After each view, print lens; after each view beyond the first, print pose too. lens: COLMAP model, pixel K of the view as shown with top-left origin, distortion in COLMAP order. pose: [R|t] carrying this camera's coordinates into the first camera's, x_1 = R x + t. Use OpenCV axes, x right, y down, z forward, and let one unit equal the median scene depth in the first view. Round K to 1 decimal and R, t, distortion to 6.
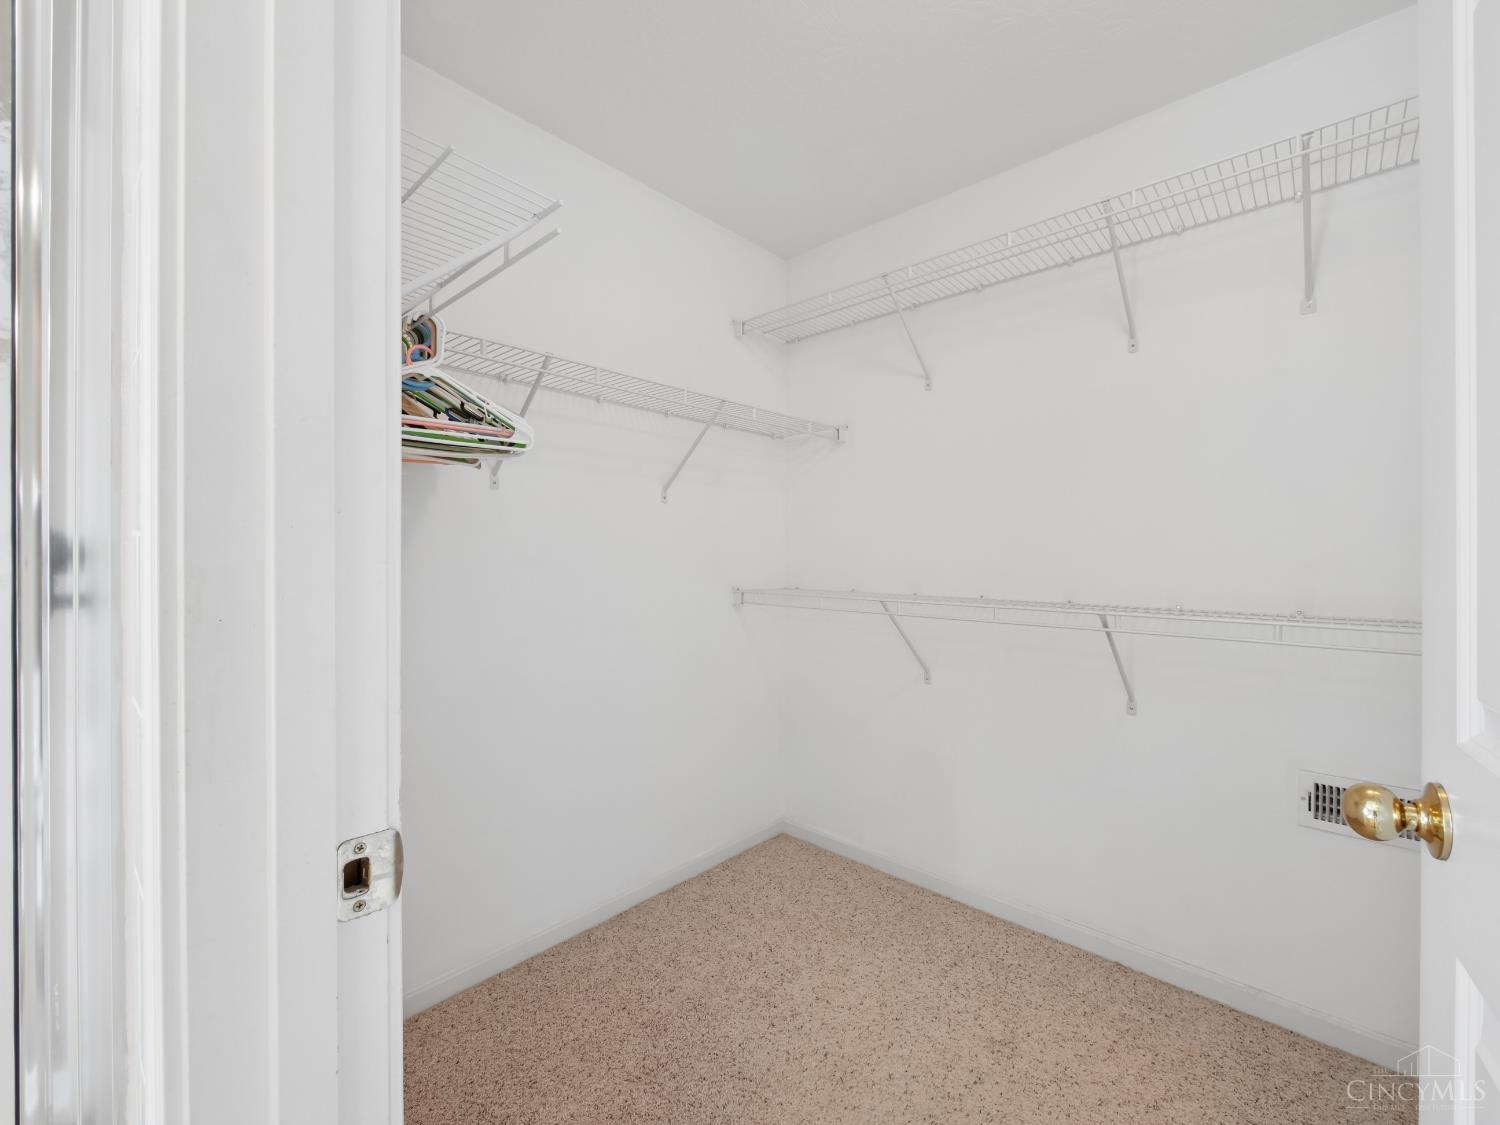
lens RADIAL K [[635.1, 0, 747.2], [0, 635.1, 552.3], [0, 0, 1]] dist [-0.005496, 0.000062]
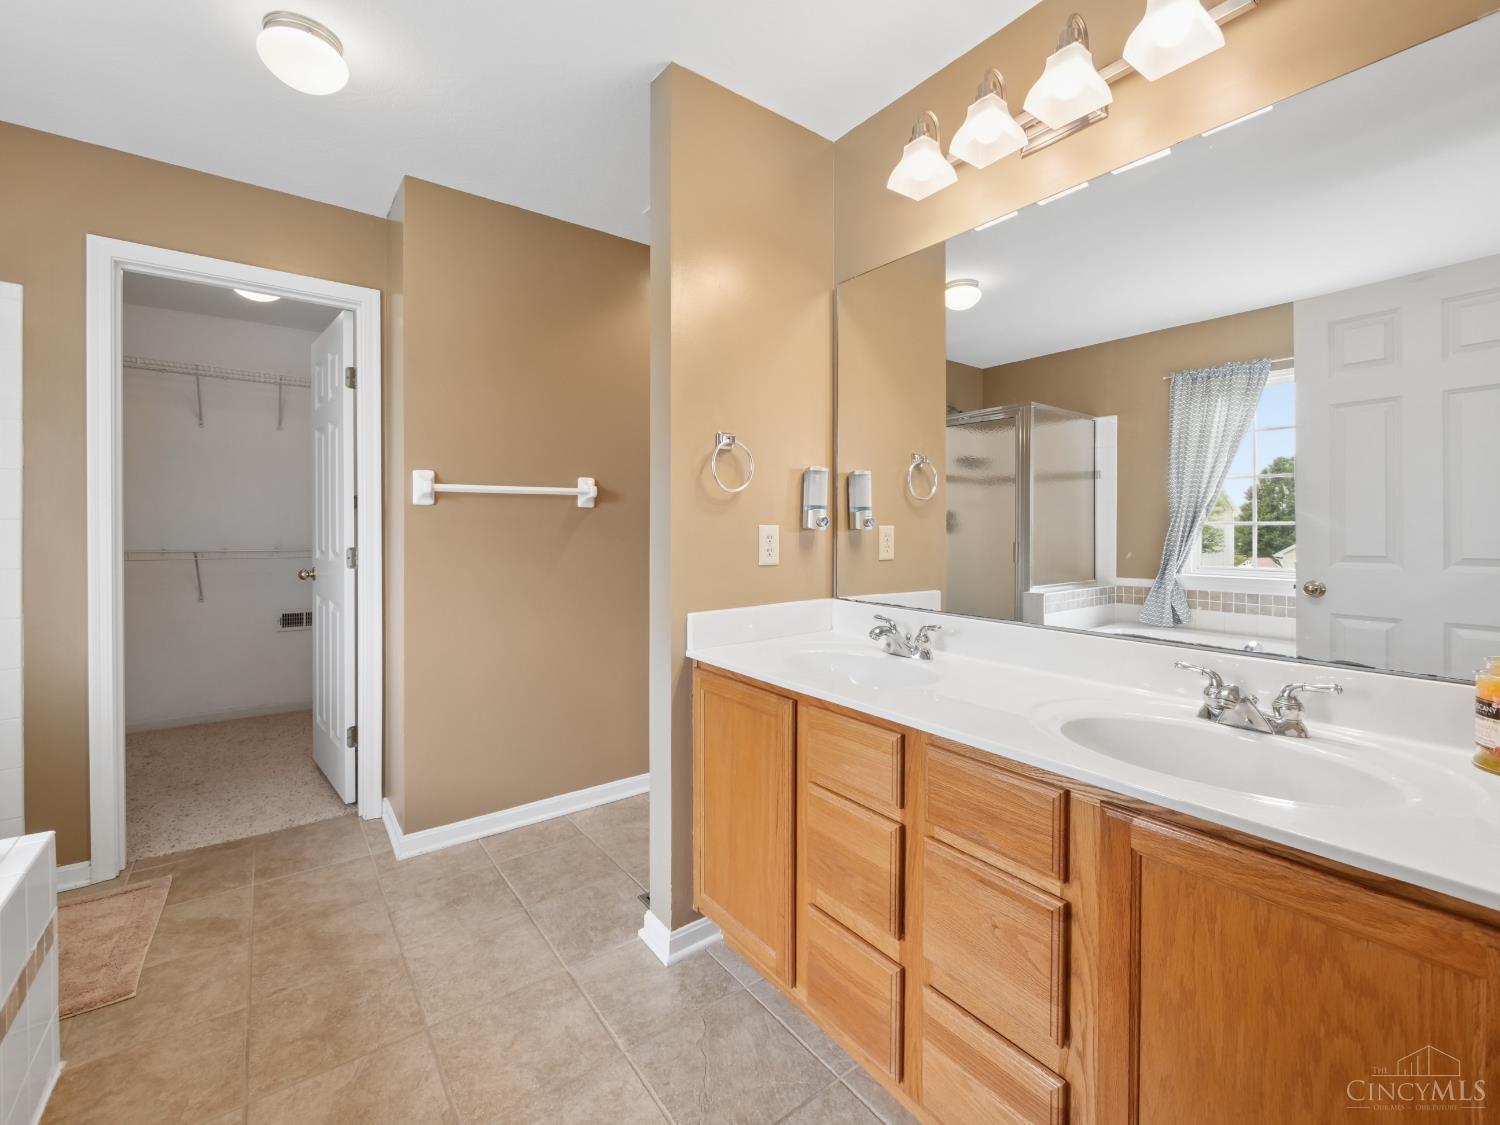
lens RADIAL K [[643.8, 0, 745.4], [0, 643.8, 538.1], [0, 0, 1]] dist [-0.003331, 0.000200]
pose [[0.179396, -0.010132, 0.983725, -1.386443], [-0.004437, 0.999928, 0.011108, 0.021162], [-0.983767, -0.006357, 0.179338, -1.375149]]
